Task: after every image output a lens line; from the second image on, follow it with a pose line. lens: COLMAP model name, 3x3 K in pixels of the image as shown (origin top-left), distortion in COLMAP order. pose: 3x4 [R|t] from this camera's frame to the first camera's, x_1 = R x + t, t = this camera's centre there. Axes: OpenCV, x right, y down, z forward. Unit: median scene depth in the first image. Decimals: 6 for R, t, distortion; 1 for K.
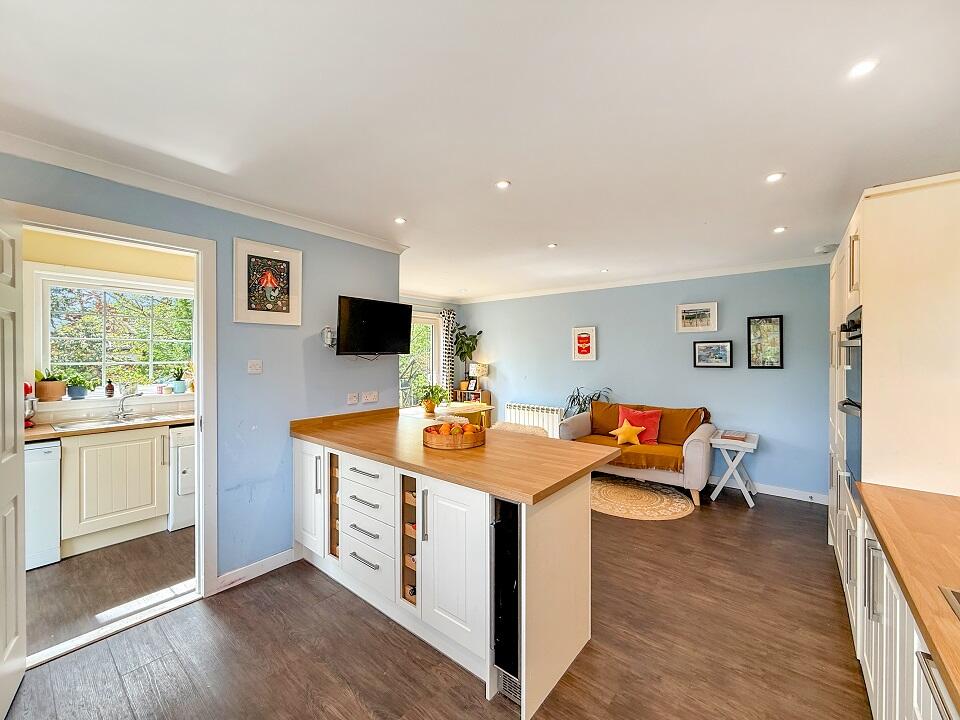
lens RADIAL K [[382.6, 0, 476.9], [0, 382.6, 359.4], [0, 0, 1]] dist [-0.003328, -0.000196]
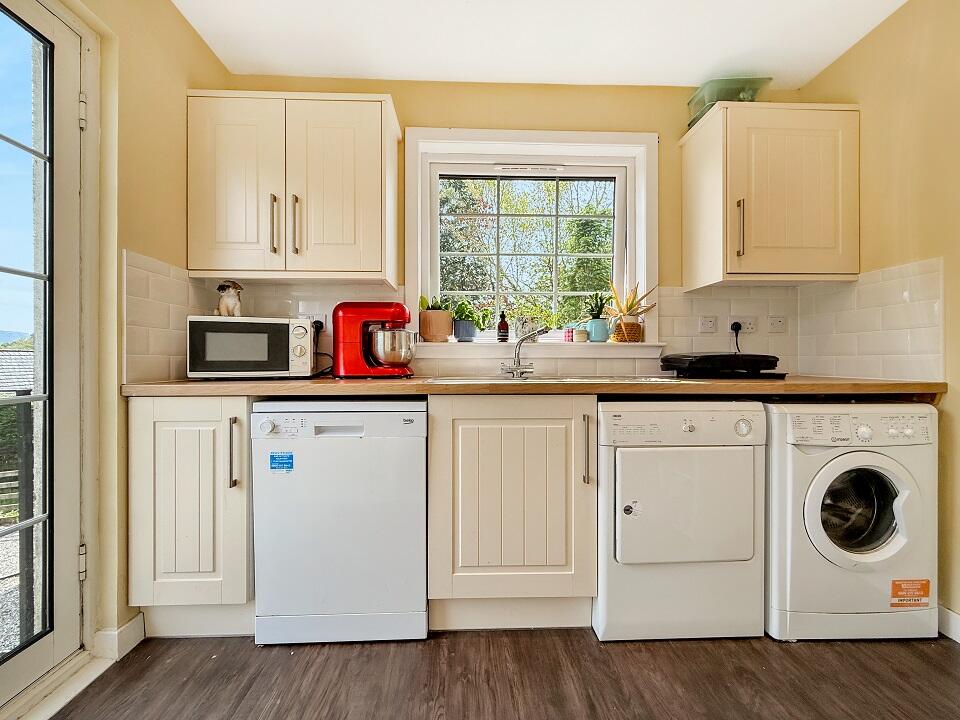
lens RADIAL K [[382.6, 0, 478.8], [0, 382.6, 361.6], [0, 0, 1]] dist [-0.003328, -0.000196]
pose [[0.664500, 0.004636, -0.747274, -0.571444], [-0.008489, 0.999963, -0.001345, 0.137024], [0.747240, 0.007237, 0.664515, 0.607364]]
